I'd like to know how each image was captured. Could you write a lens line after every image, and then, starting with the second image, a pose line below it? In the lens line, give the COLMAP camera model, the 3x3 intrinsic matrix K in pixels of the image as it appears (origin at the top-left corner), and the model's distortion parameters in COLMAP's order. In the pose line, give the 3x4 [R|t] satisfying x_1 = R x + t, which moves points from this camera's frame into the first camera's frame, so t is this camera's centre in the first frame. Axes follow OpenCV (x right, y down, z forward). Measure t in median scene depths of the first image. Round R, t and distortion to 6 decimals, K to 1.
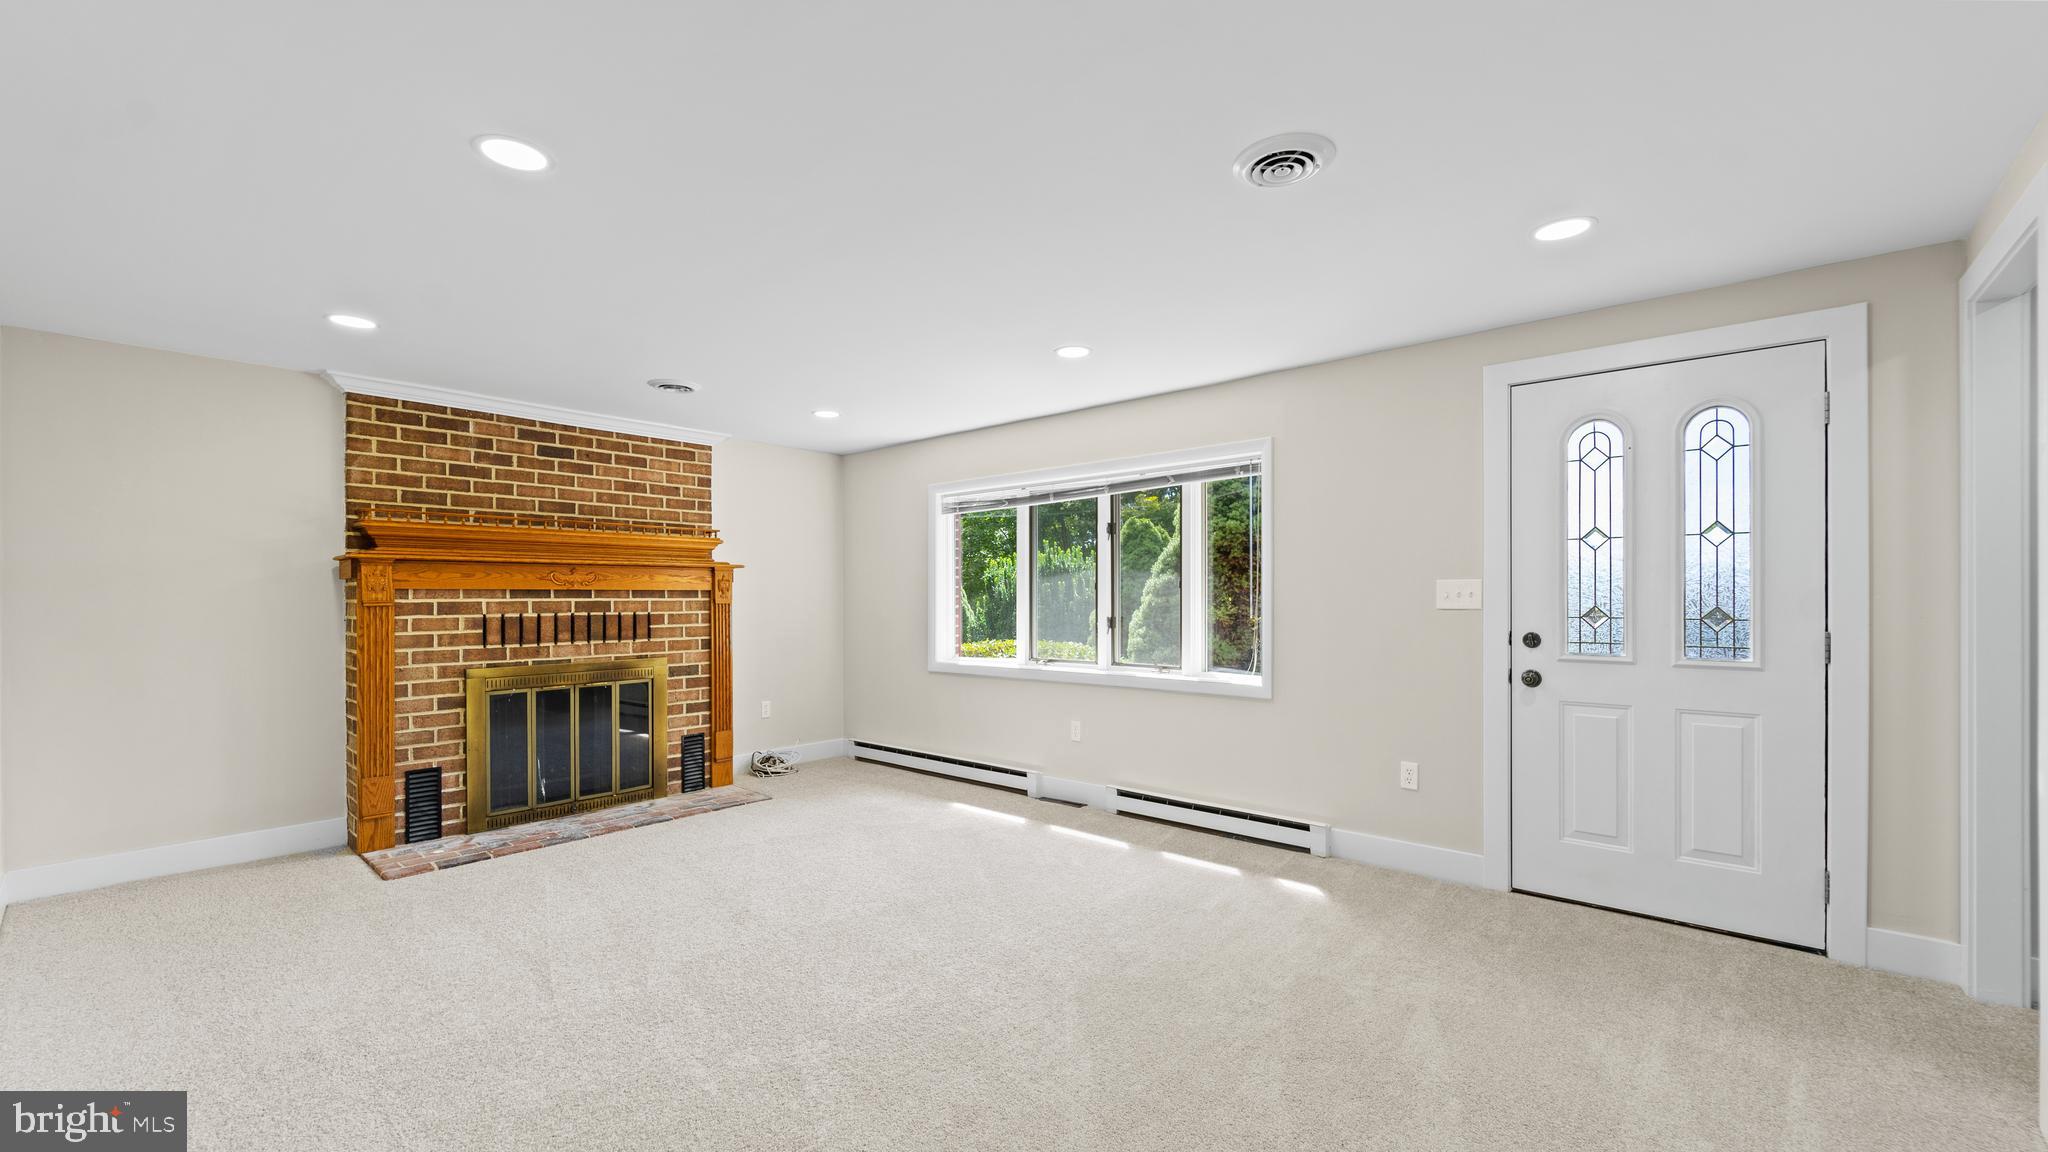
lens RADIAL K [[822.1, 0, 1023.9], [0, 822.1, 591.0], [0, 0, 1]] dist [0.001202, -0.000739]
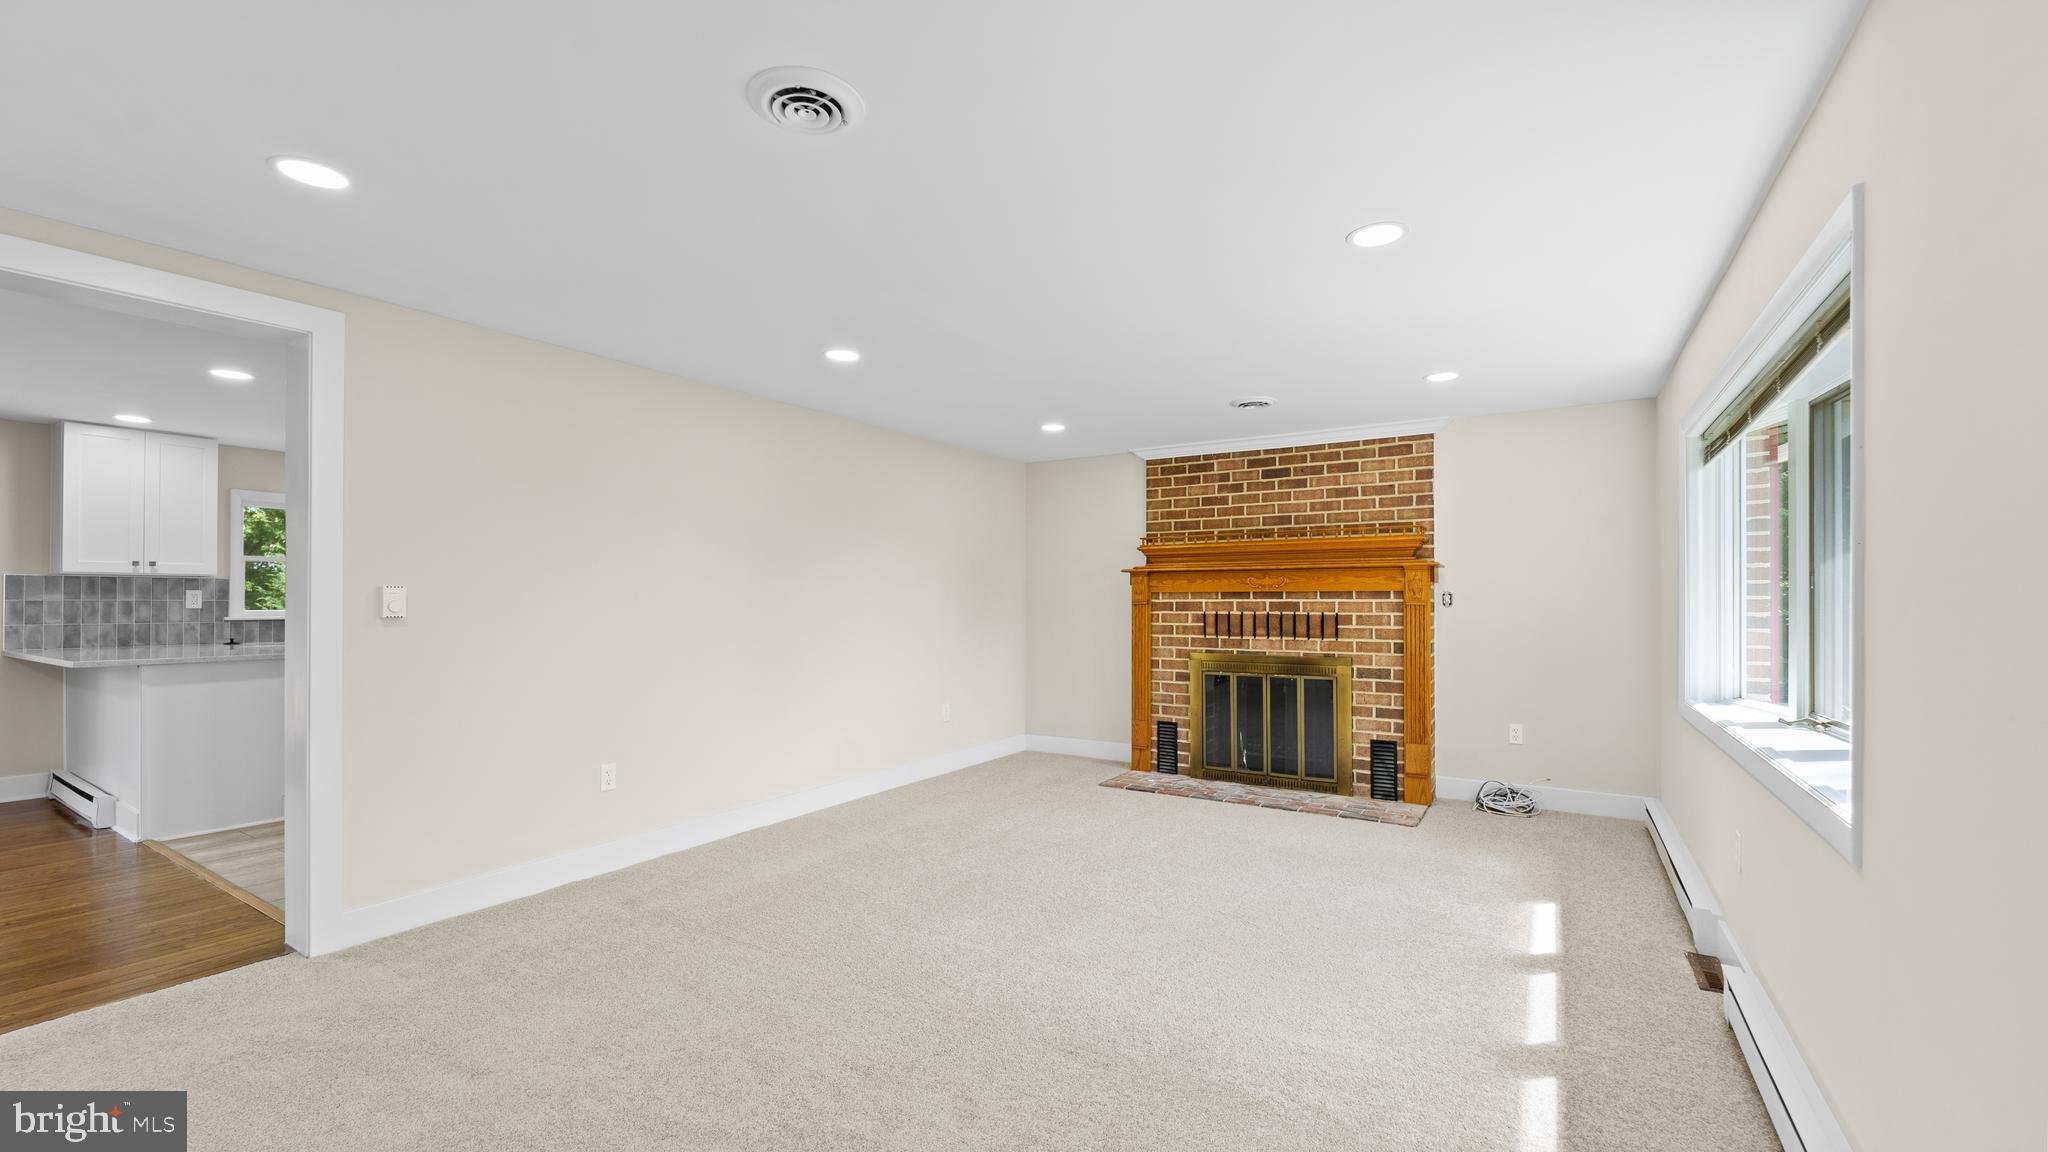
lens RADIAL K [[822.1, 0, 1023.9], [0, 822.1, 591.0], [0, 0, 1]] dist [0.001202, -0.000739]
pose [[0.157957, -0.008580, -0.987409, 0.521883], [0.006737, 0.999948, -0.007611, 0.003839], [0.987423, -0.005450, 0.158007, 0.467611]]
